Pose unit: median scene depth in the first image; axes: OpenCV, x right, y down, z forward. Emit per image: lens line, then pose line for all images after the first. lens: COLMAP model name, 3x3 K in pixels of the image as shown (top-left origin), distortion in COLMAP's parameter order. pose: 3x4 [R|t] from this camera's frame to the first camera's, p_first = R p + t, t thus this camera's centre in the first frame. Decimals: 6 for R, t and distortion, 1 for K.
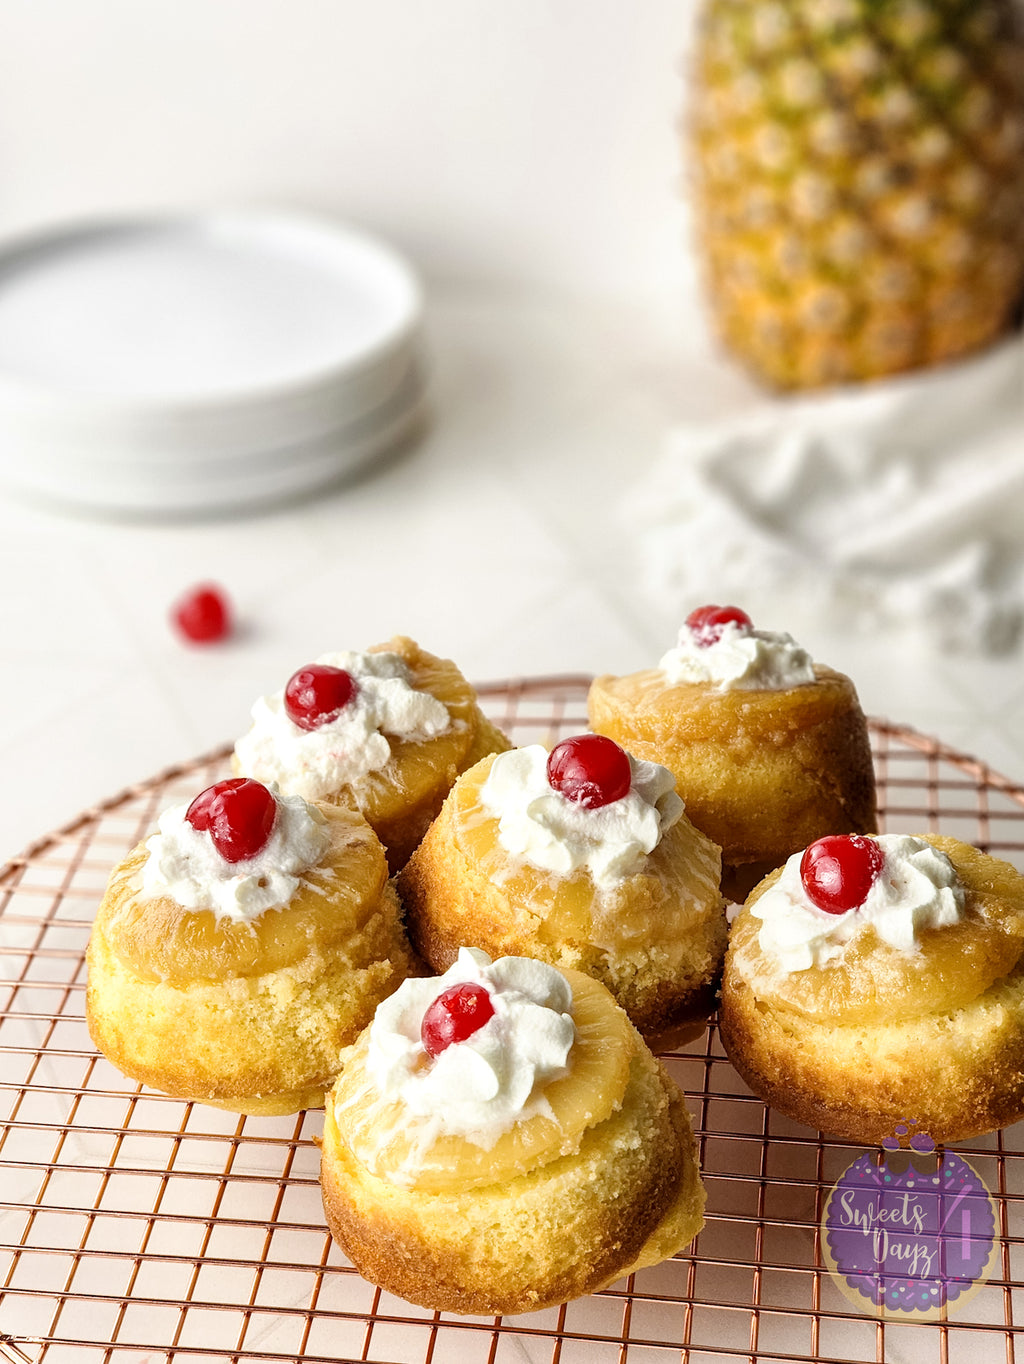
lens RADIAL K [[2550.1, 0, 513.6], [0, 2550.1, 723.3], [0, 0, 1]] dist [0.042432, 0.397135]
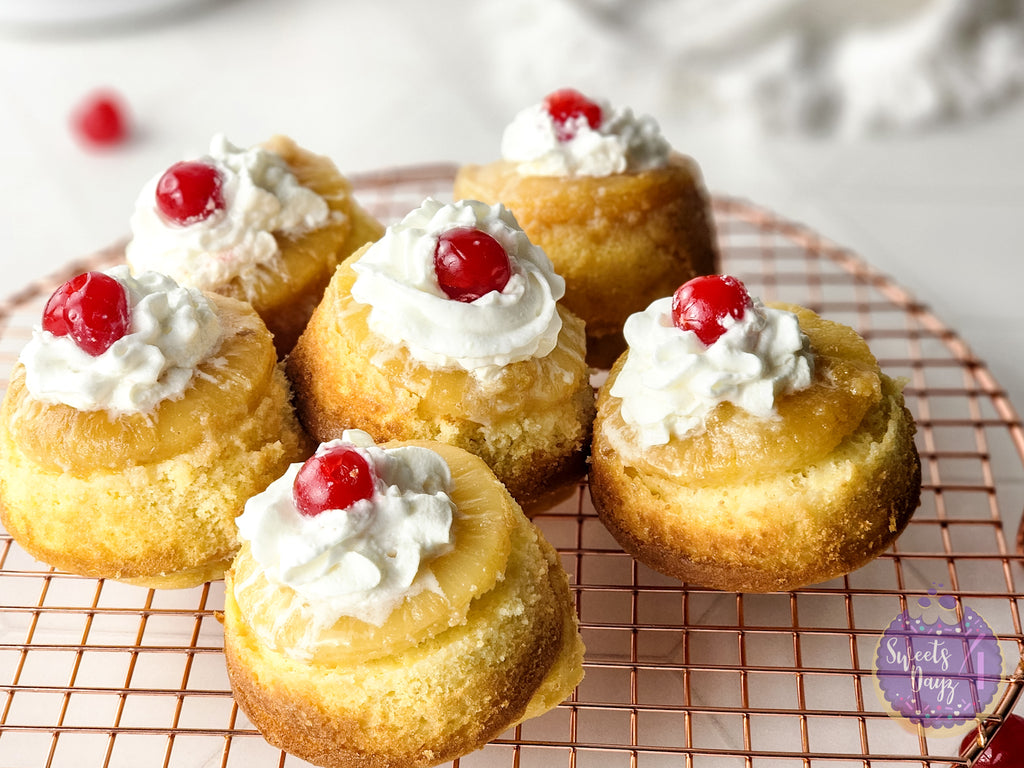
lens RADIAL K [[2014.0, 0, 514.6], [0, 2014.0, 409.9], [0, 0, 1]] dist [-0.474780, 7.393072]
pose [[0.997384, -0.042389, 0.058552, 0.000660], [0.036036, 0.993756, 0.105593, -0.005447], [-0.062663, -0.103206, 0.992684, 0.168172]]
